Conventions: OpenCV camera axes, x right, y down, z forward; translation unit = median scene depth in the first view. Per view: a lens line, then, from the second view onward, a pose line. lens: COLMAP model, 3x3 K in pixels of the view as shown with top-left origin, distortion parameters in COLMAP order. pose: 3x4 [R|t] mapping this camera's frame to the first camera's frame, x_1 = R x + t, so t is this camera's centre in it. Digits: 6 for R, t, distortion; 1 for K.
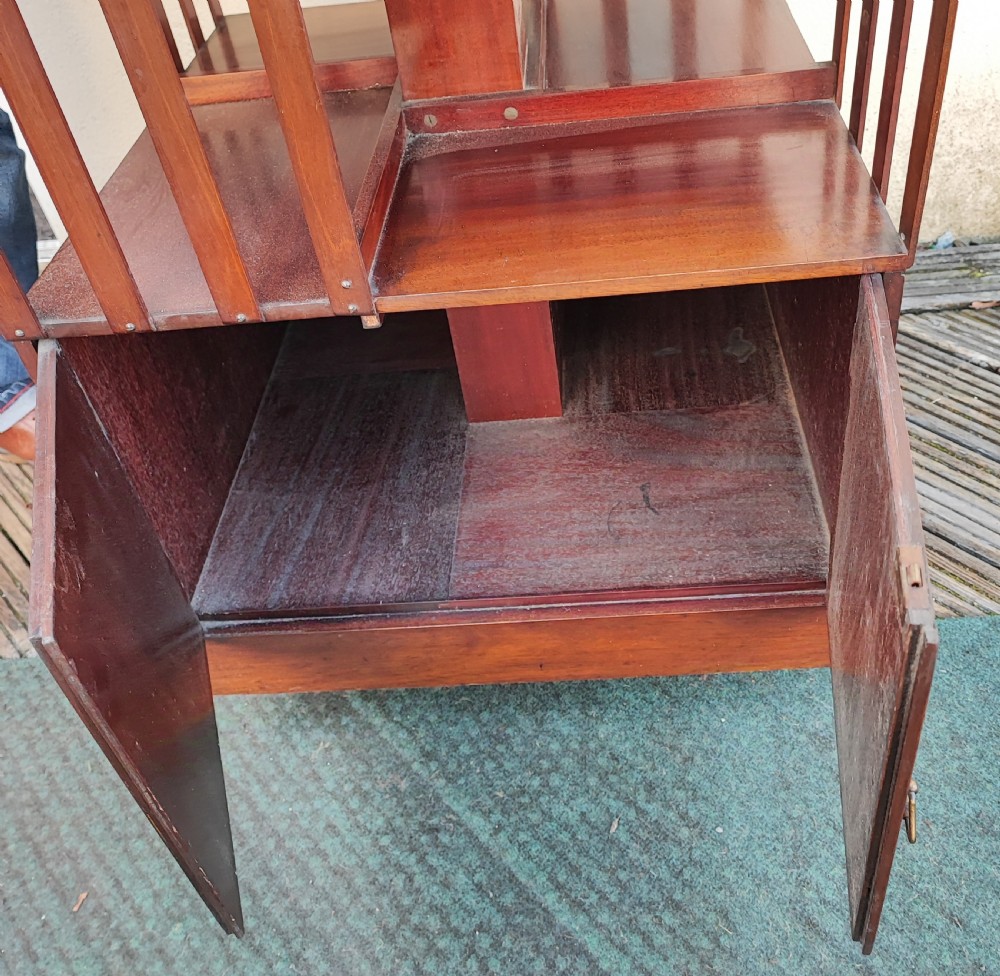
lens RADIAL K [[1024.9, 0, 536.8], [0, 1024.9, 377.8], [0, 0, 1]] dist [0.011117, 0.000000]
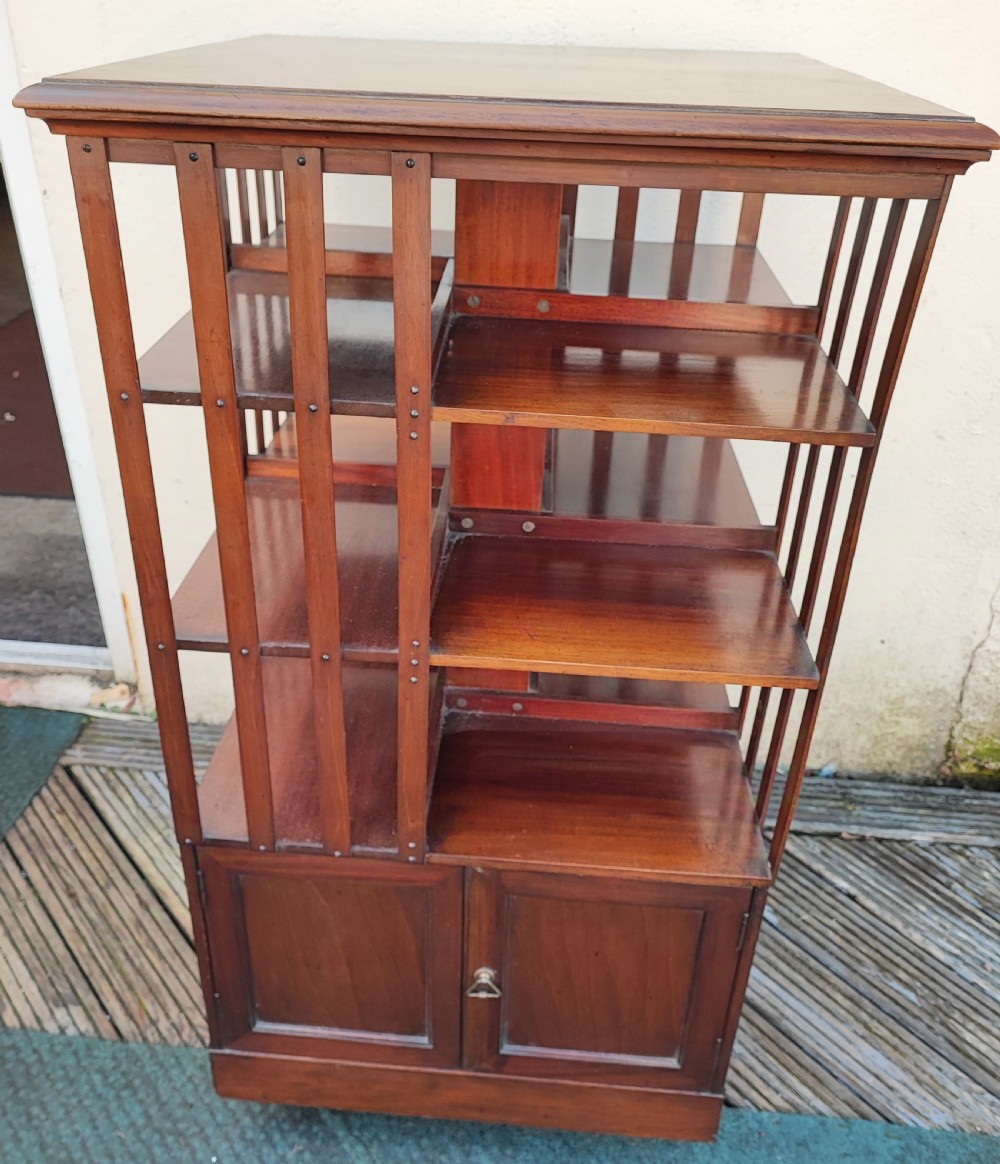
lens RADIAL K [[1014.5, 0, 466.0], [0, 1014.5, 575.1], [0, 0, 1]] dist [0.048109, -0.066844]
pose [[0.989357, 0.145471, -0.003265, -0.084210], [-0.144381, 0.978662, -0.146200, -0.159380], [-0.018072, 0.145115, 0.989250, -0.319928]]
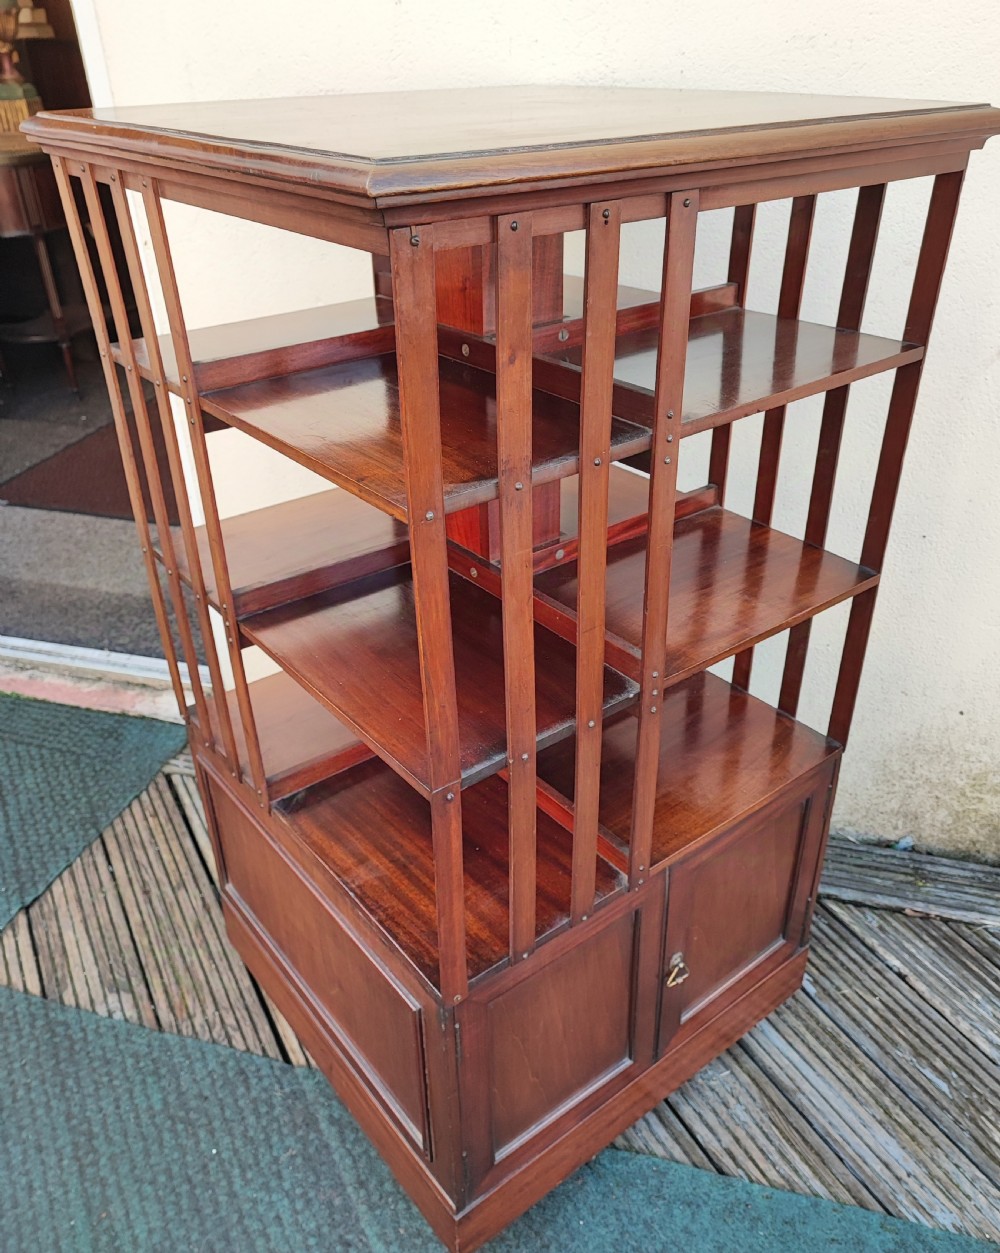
lens RADIAL K [[985.4, 0, 505.5], [0, 985.4, 622.7], [0, 0, 1]] dist [0.028835, -0.043285]
pose [[0.965727, 0.200416, -0.164937, 0.118433], [-0.220490, 0.968716, -0.113900, -0.195071], [0.136950, 0.146364, 0.979705, -0.287388]]
